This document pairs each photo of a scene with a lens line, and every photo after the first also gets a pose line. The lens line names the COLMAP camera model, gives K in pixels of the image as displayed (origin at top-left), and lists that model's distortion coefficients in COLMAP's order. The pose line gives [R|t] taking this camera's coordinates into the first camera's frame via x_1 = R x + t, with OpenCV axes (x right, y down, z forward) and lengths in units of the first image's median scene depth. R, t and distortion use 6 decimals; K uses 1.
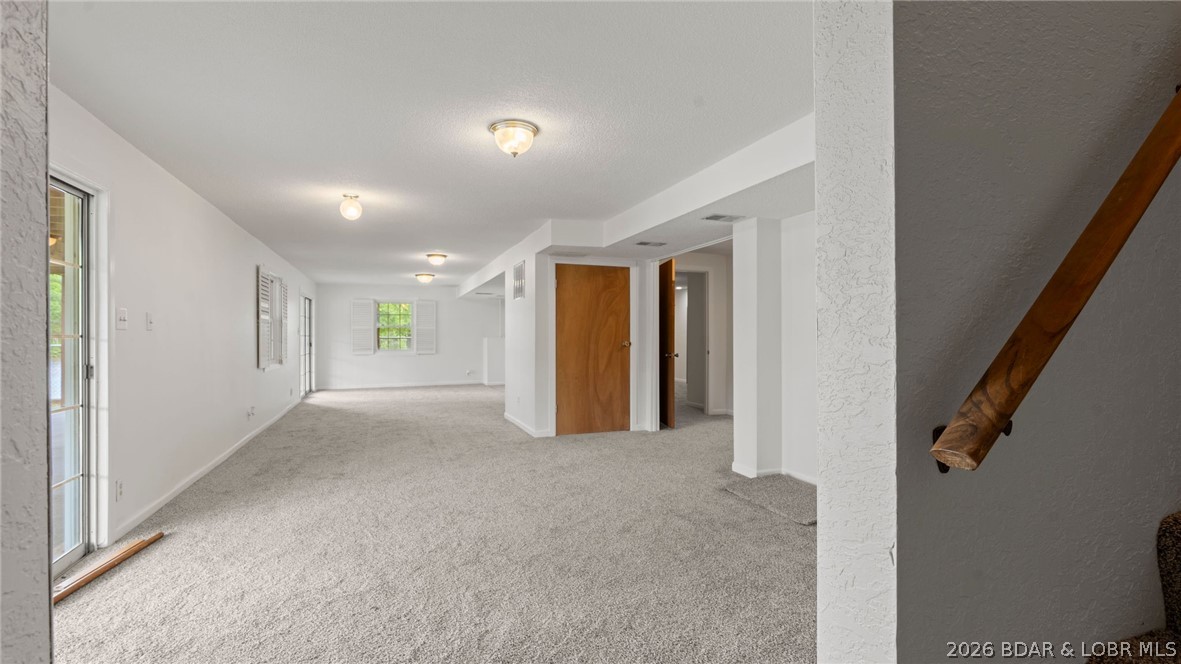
lens RADIAL K [[536.1, 0, 587.2], [0, 536.1, 336.0], [0, 0, 1]] dist [-0.009585, 0.003818]
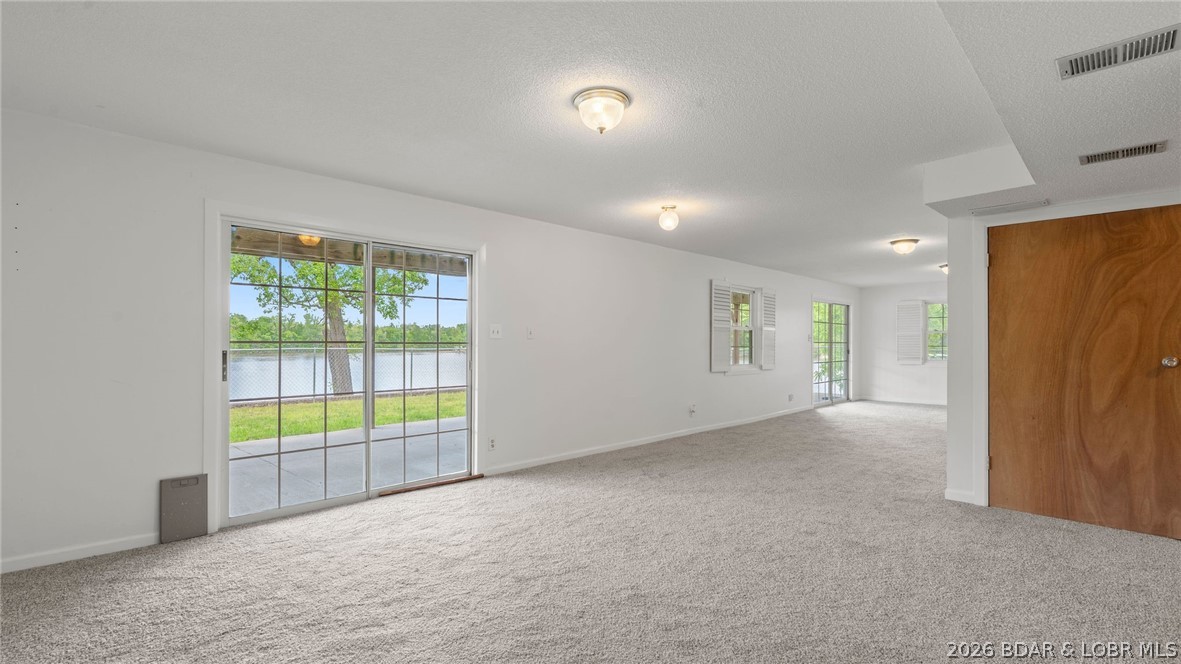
lens RADIAL K [[536.1, 0, 586.3], [0, 536.1, 335.4], [0, 0, 1]] dist [-0.009585, 0.003818]
pose [[0.389271, -0.008166, -0.921087, 0.325052], [-0.003241, 0.999942, -0.010234, -0.002631], [0.921118, 0.006969, 0.389222, 0.330749]]
